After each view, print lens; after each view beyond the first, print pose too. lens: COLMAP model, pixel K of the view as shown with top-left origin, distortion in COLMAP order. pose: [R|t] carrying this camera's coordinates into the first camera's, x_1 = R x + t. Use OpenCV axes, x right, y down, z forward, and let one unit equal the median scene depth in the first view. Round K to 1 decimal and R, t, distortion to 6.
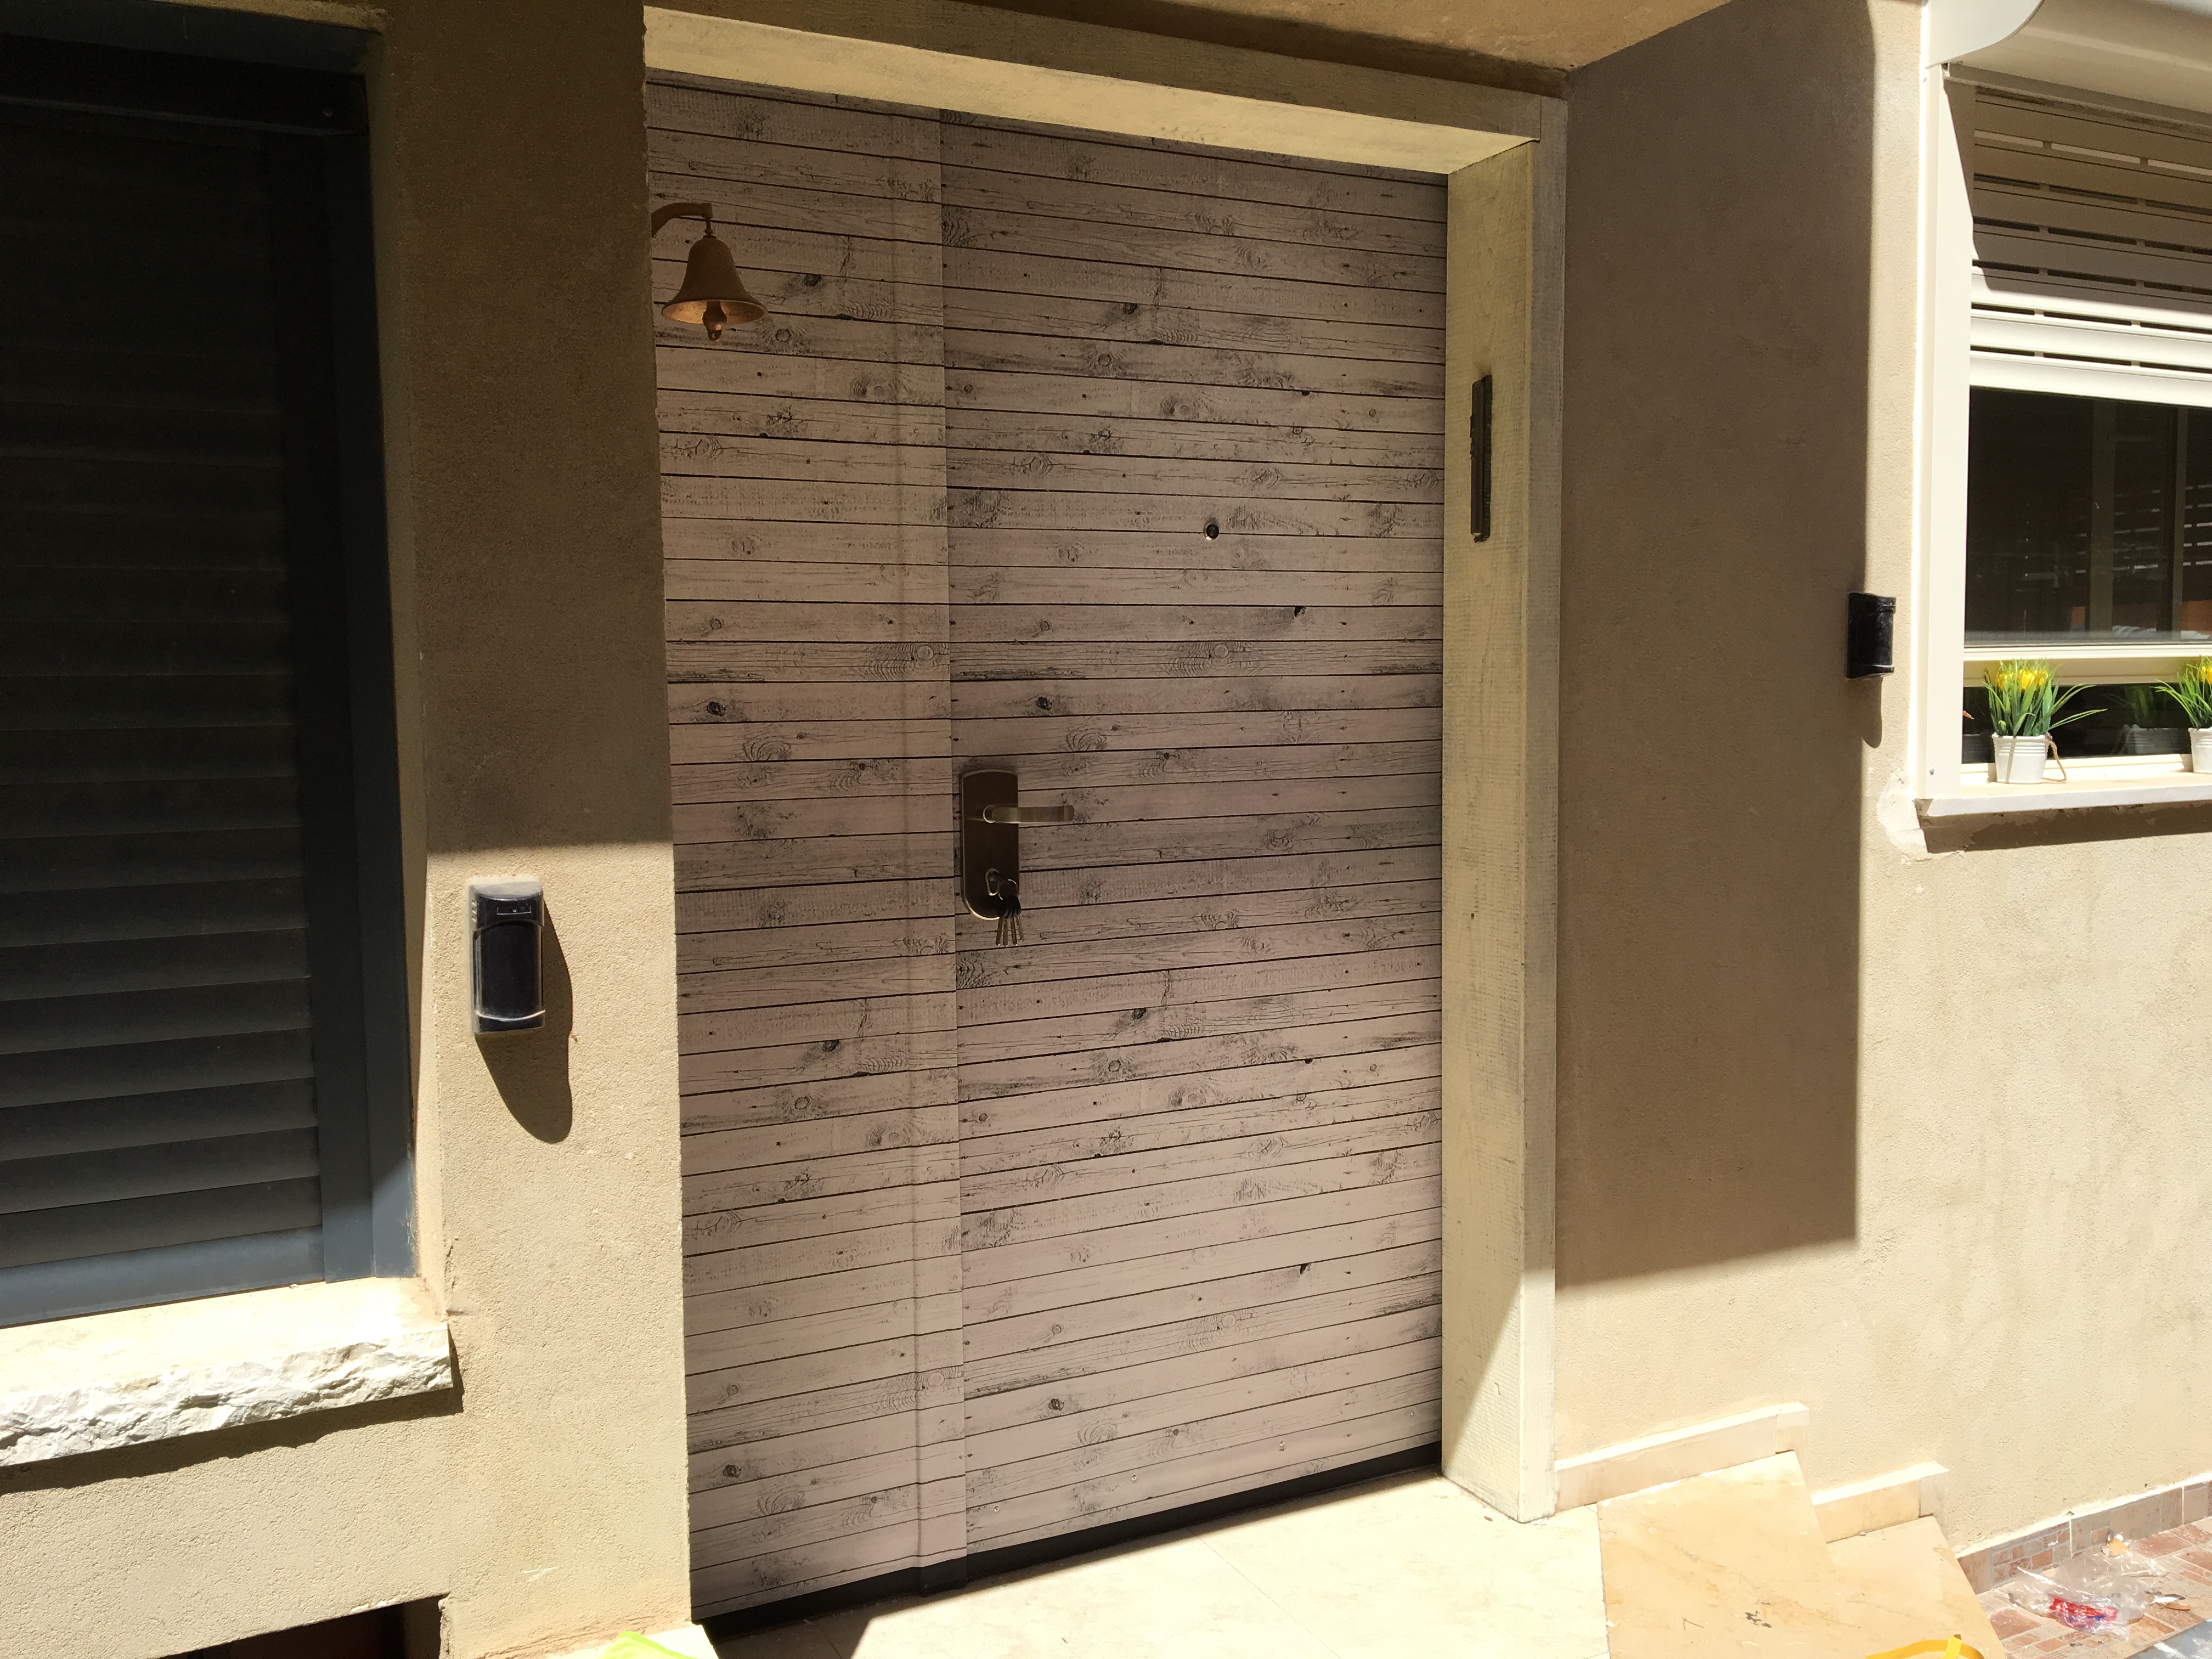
lens RADIAL K [[1876.1, 0, 1106.0], [0, 1876.1, 829.5], [0, 0, 1]] dist [0.001520, -0.003075]
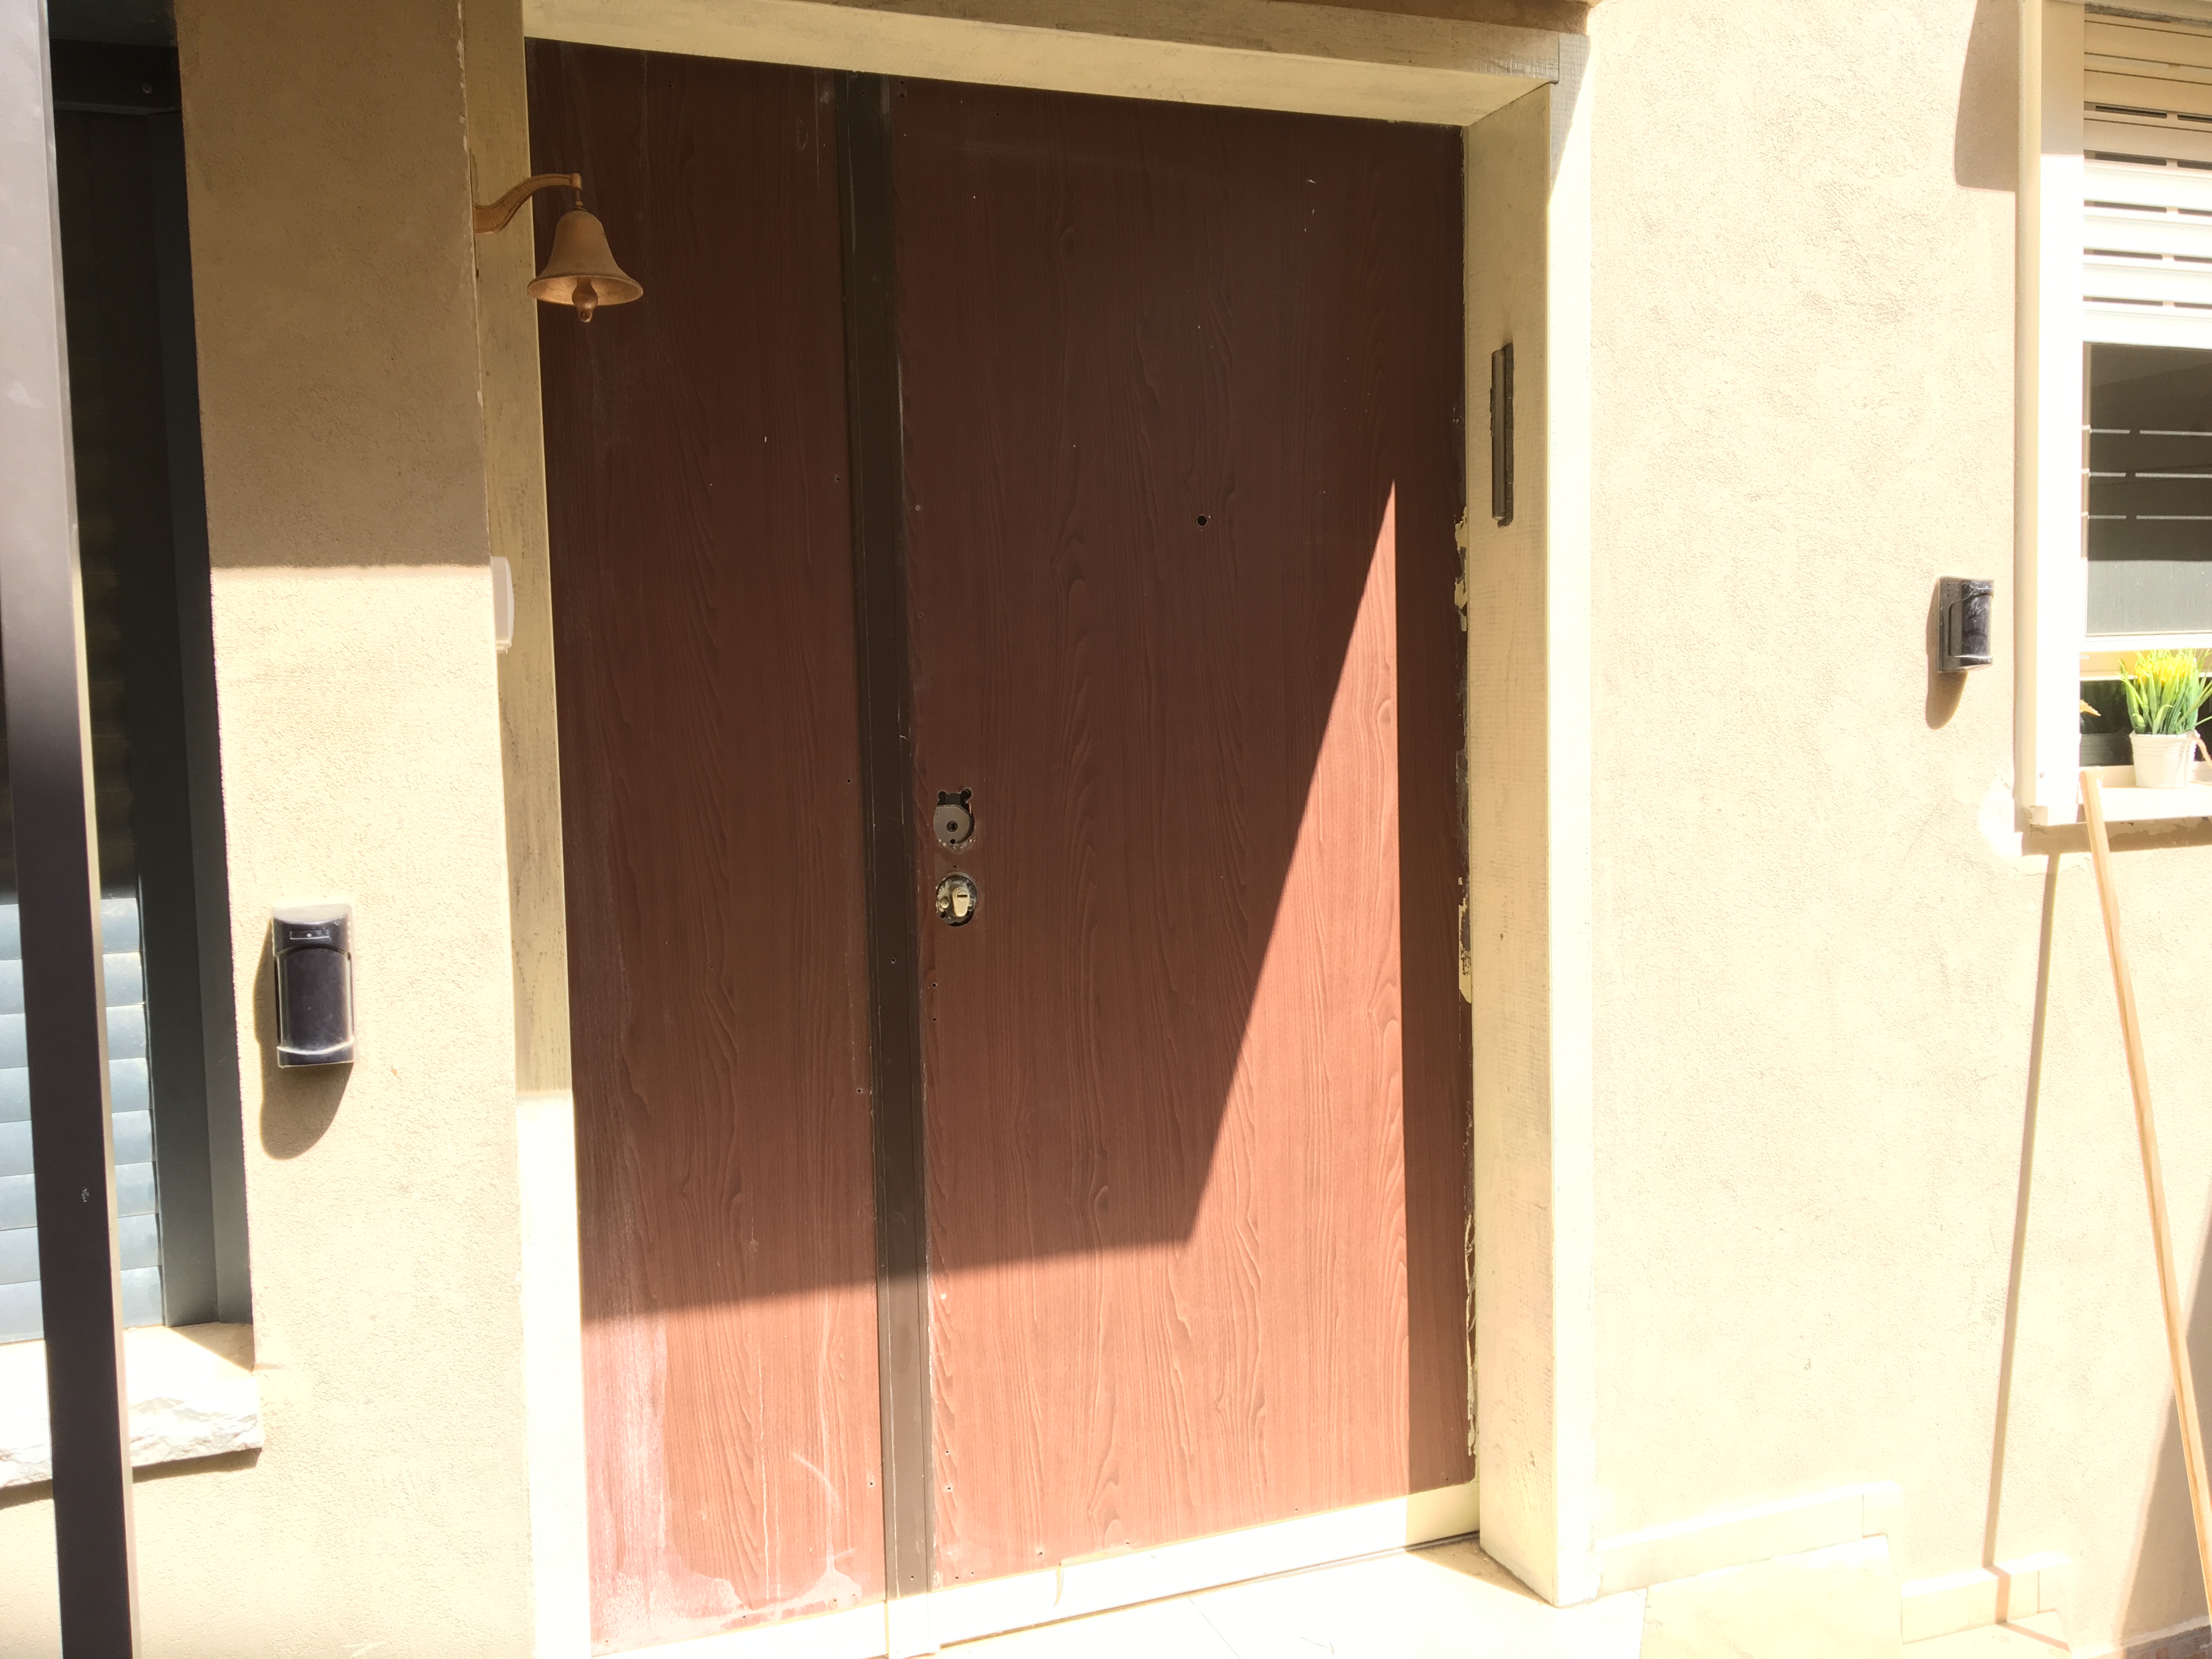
lens RADIAL K [[1876.1, 0, 1106.0], [0, 1876.1, 829.5], [0, 0, 1]] dist [0.001520, -0.003075]
pose [[0.993975, -0.004556, -0.109509, 0.103071], [0.003823, 0.999969, -0.006901, -0.000530], [0.109537, 0.006441, 0.993962, 0.071639]]
